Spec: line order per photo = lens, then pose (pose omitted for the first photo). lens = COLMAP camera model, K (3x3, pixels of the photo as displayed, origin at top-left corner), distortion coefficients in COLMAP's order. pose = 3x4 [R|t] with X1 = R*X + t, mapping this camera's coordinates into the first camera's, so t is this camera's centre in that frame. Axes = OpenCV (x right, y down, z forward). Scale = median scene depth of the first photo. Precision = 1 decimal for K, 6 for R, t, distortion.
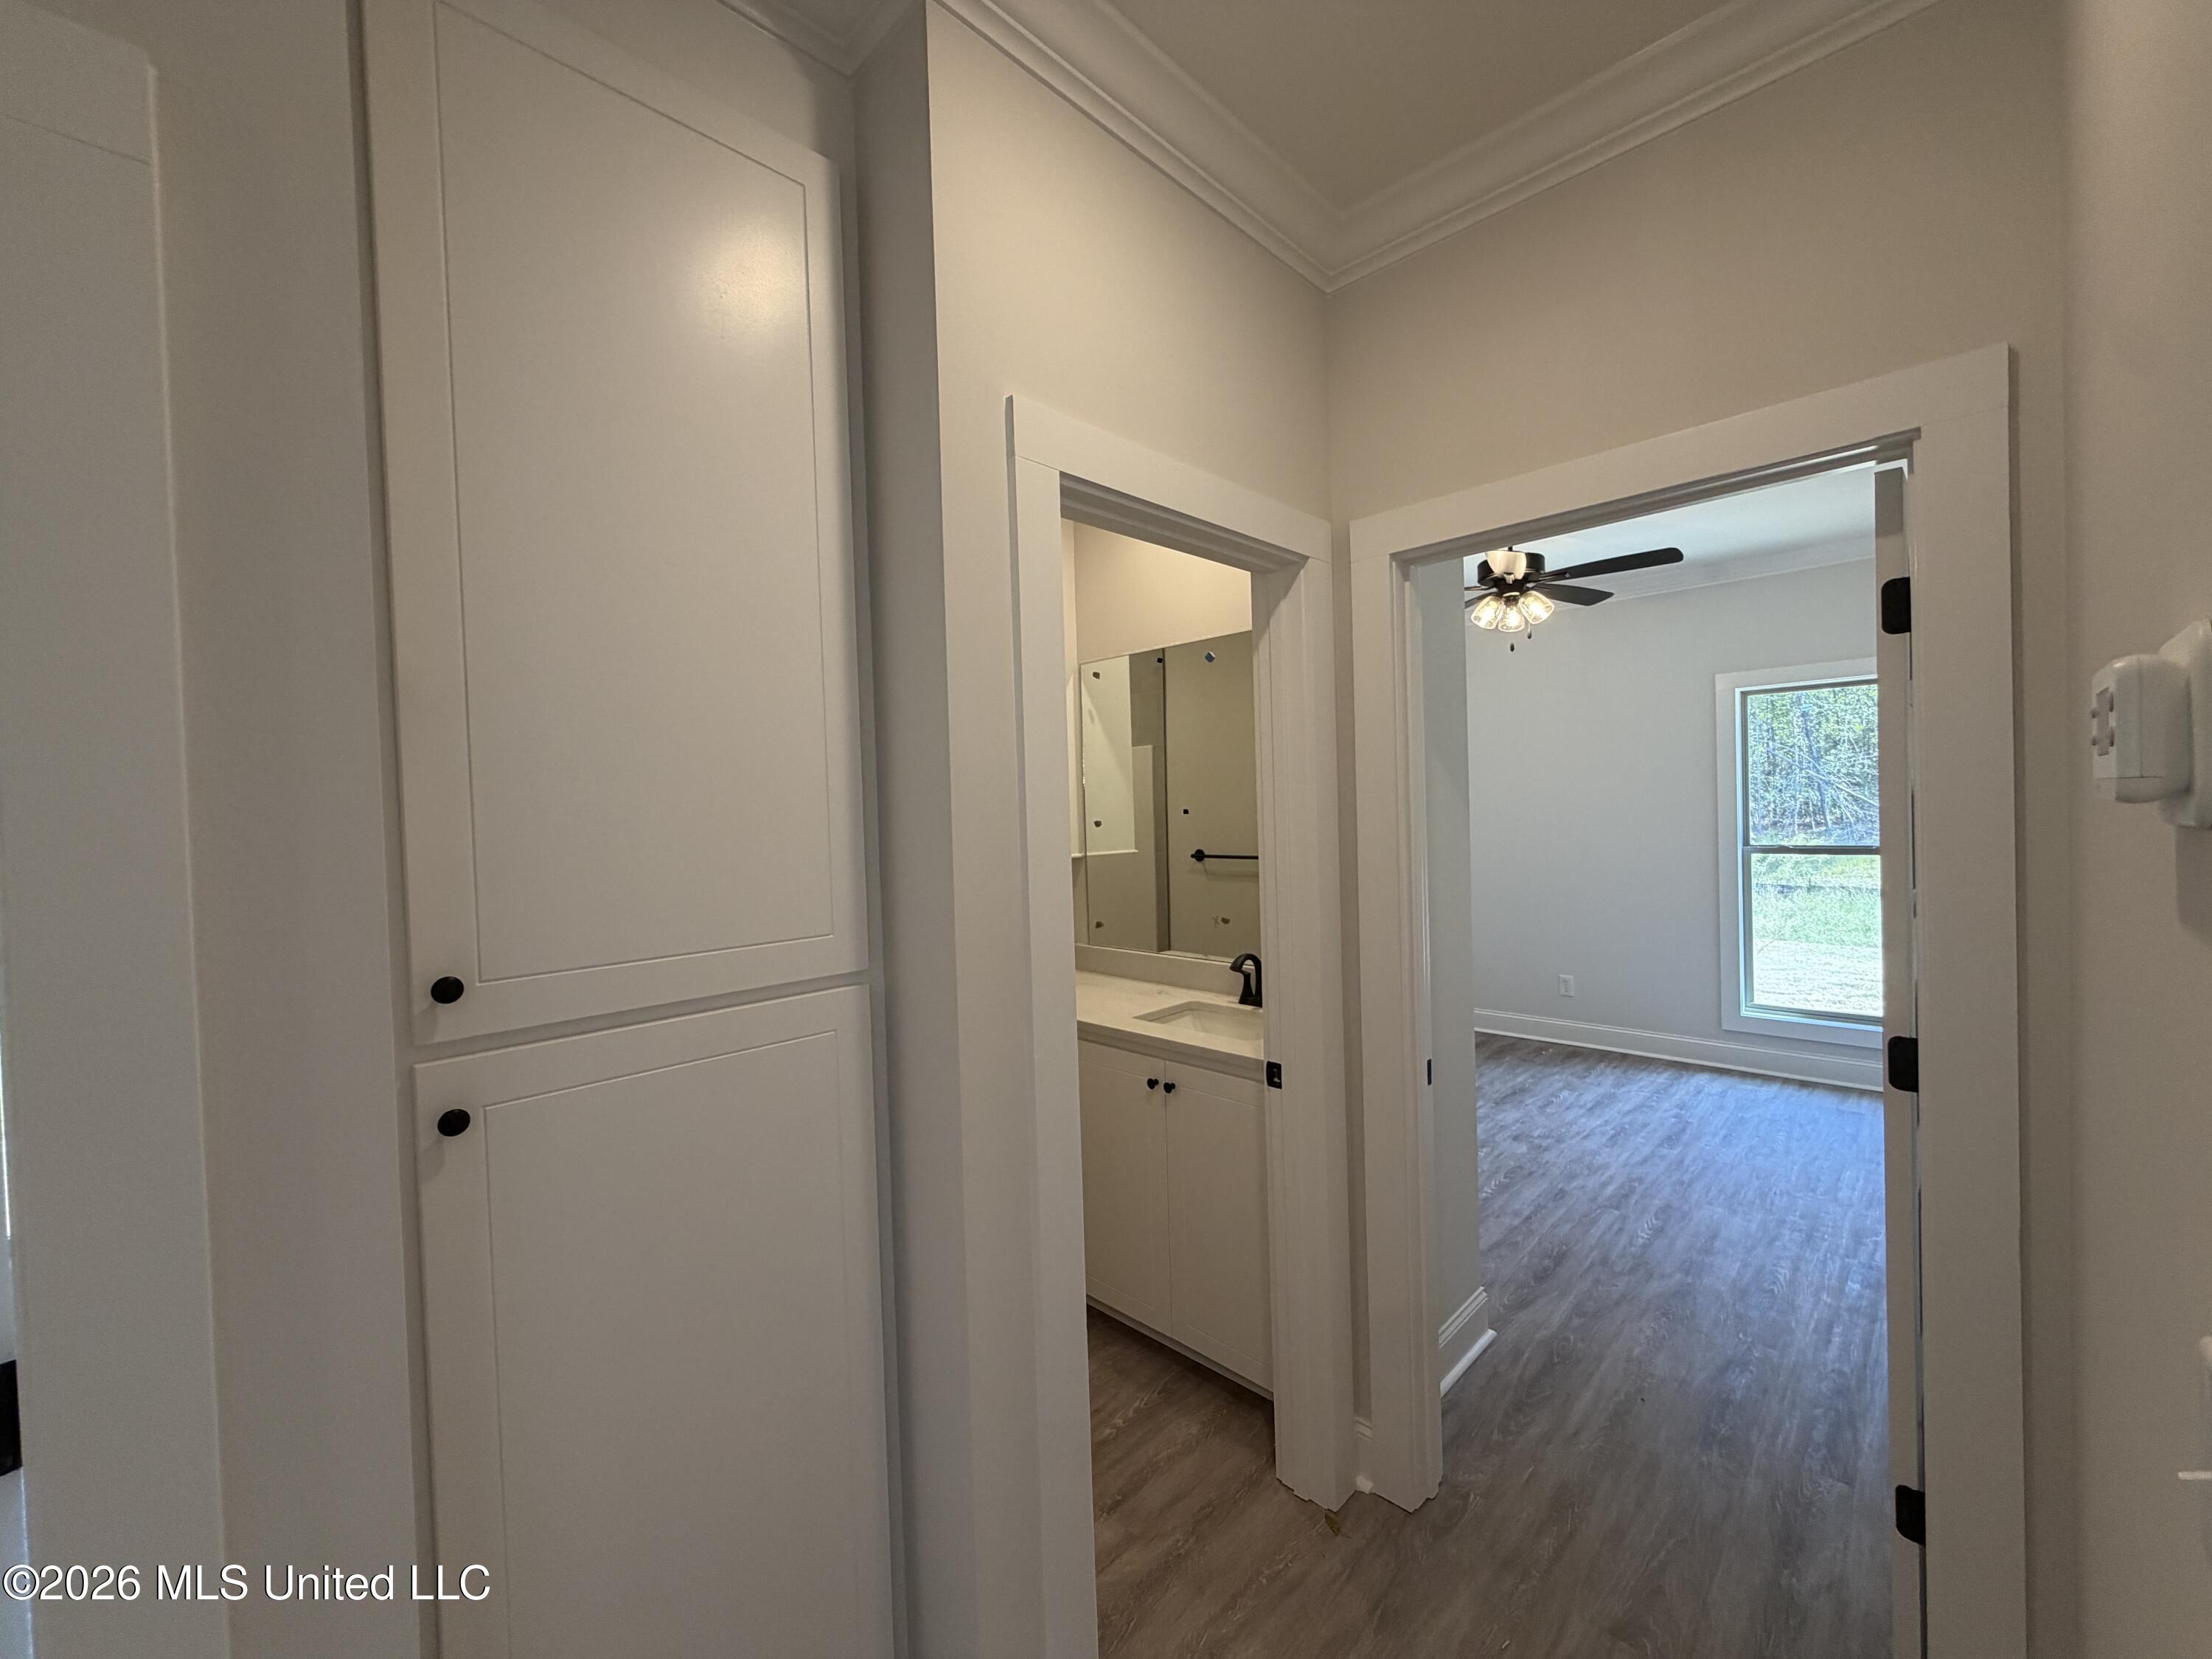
lens RADIAL K [[882.0, 0, 1104.8], [0, 882.0, 836.1], [0, 0, 1]] dist [-0.000207, -0.000168]
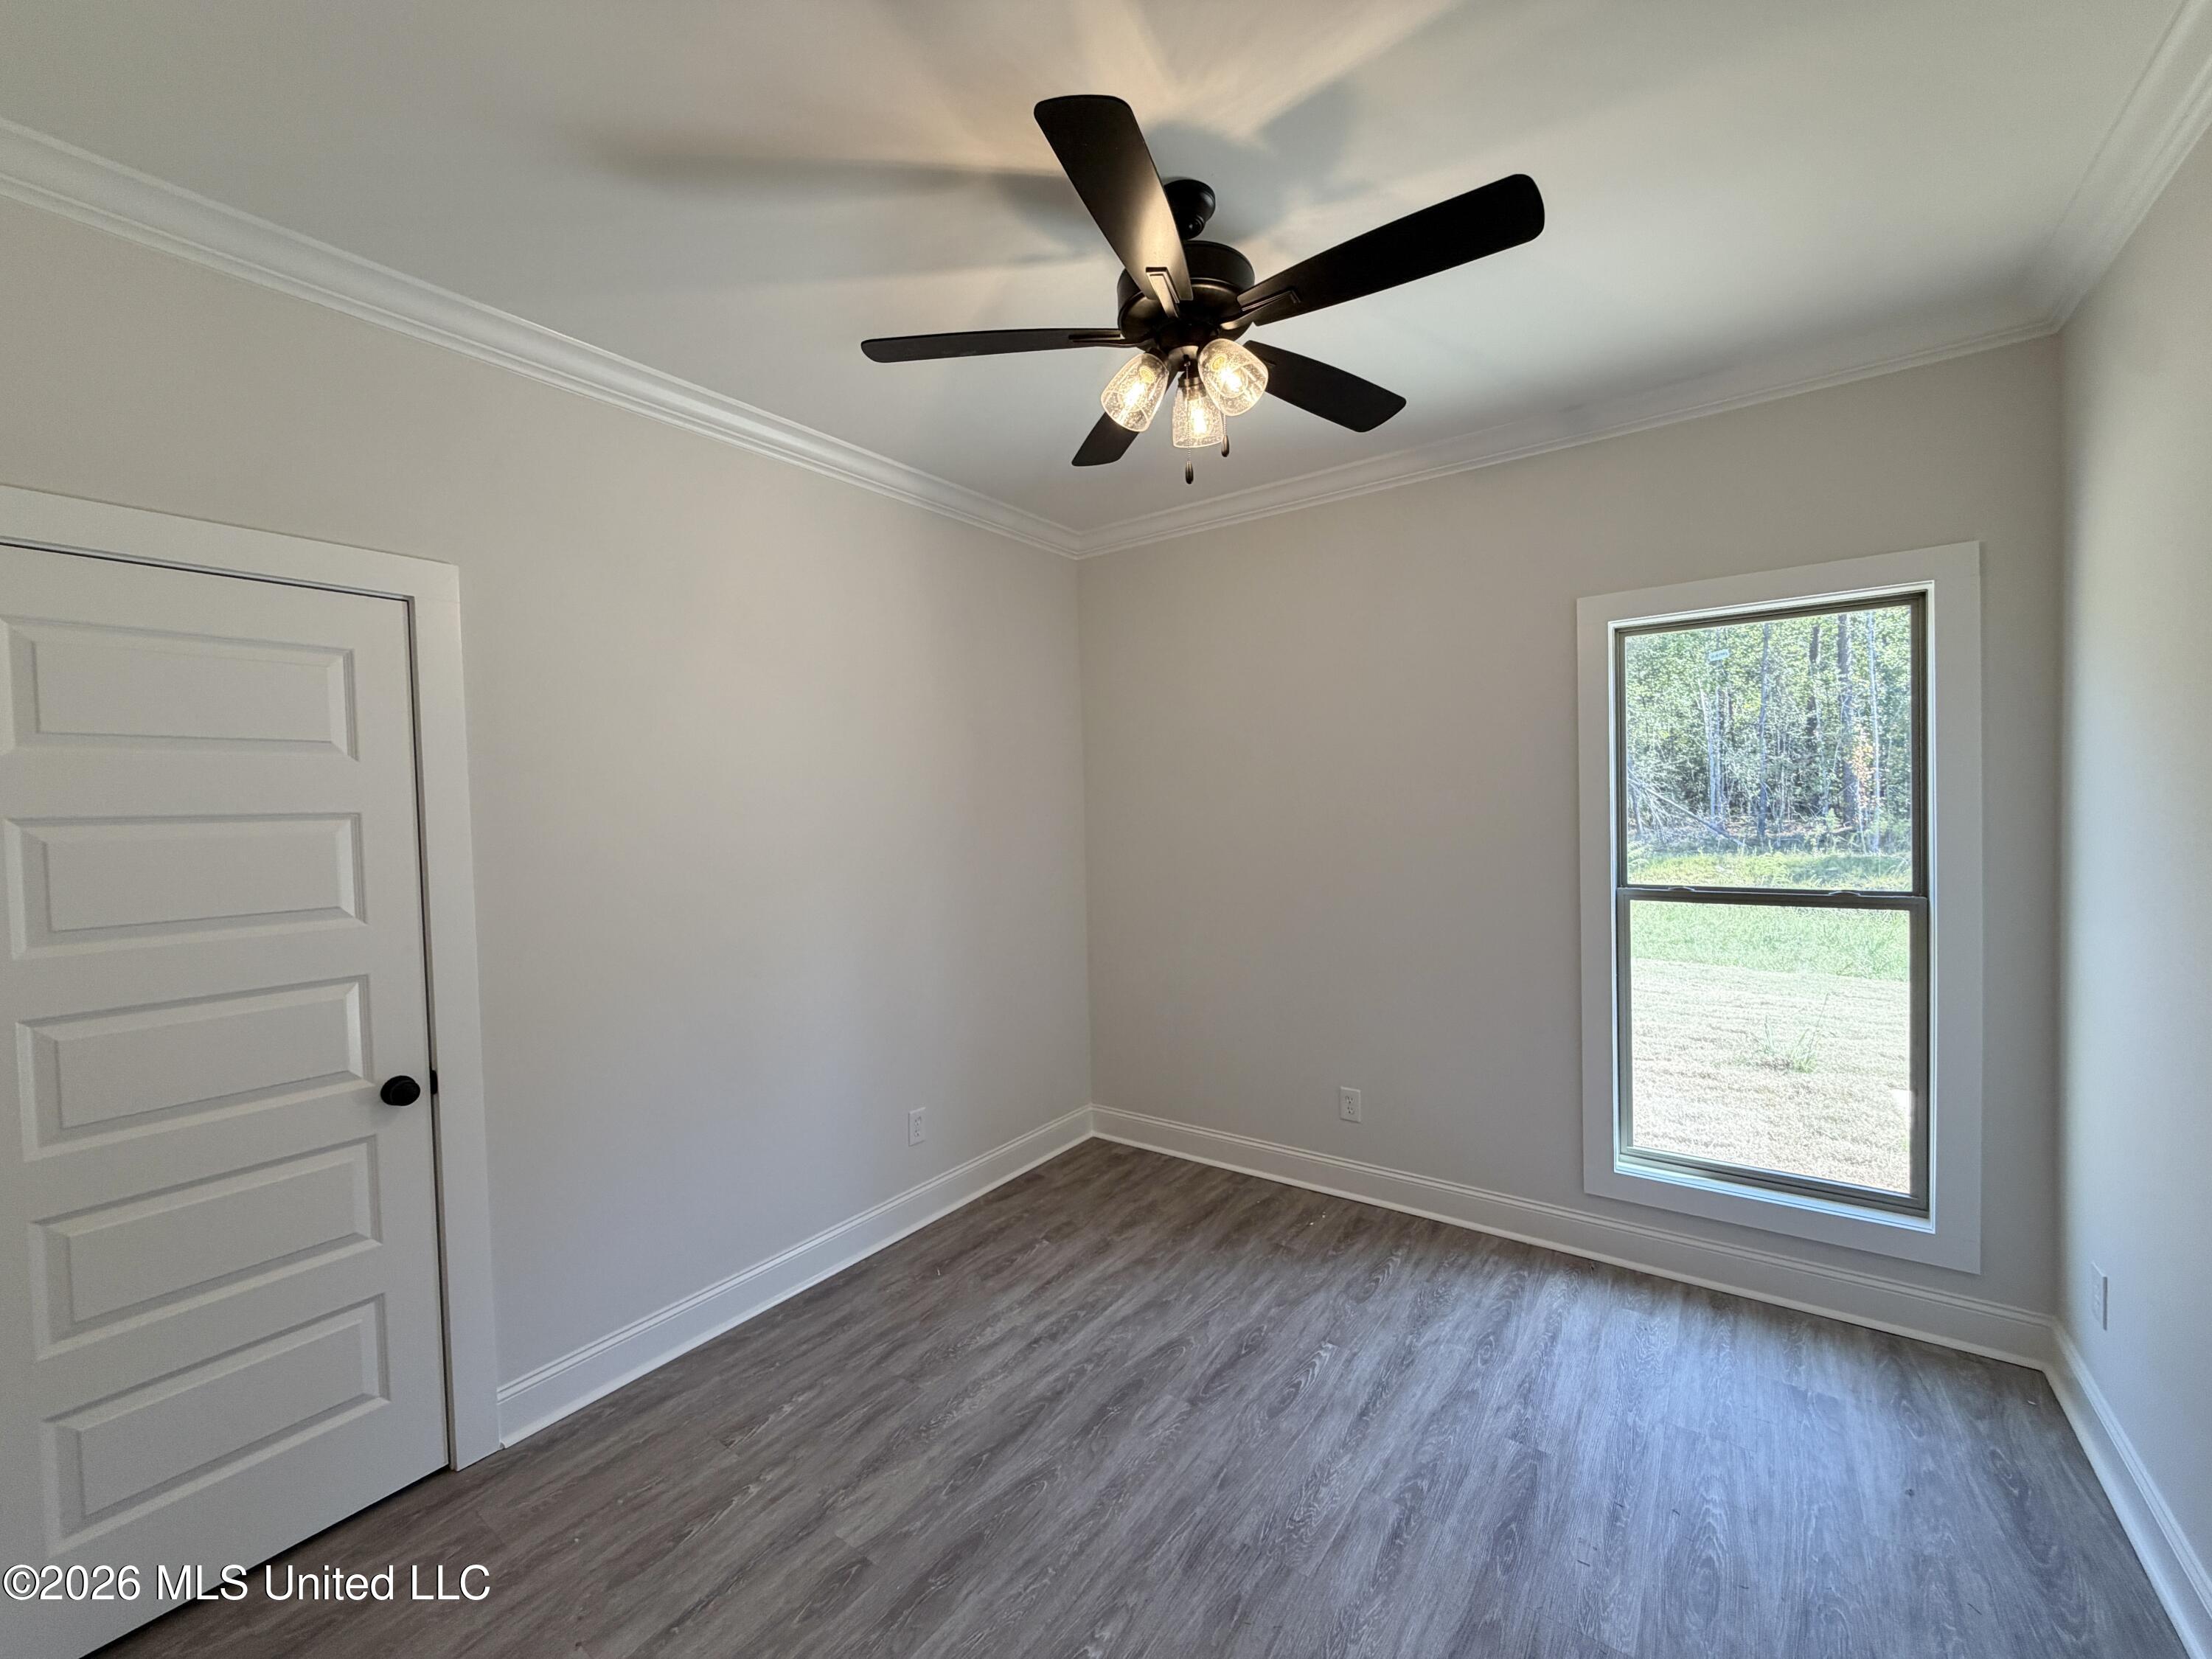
lens RADIAL K [[882.0, 0, 1107.2], [0, 882.0, 829.8], [0, 0, 1]] dist [-0.000207, -0.000168]
pose [[0.988502, 0.004174, 0.151151, 0.296242], [-0.003600, 0.999985, -0.004066, -0.024558], [-0.151166, 0.003476, 0.988502, 0.469150]]
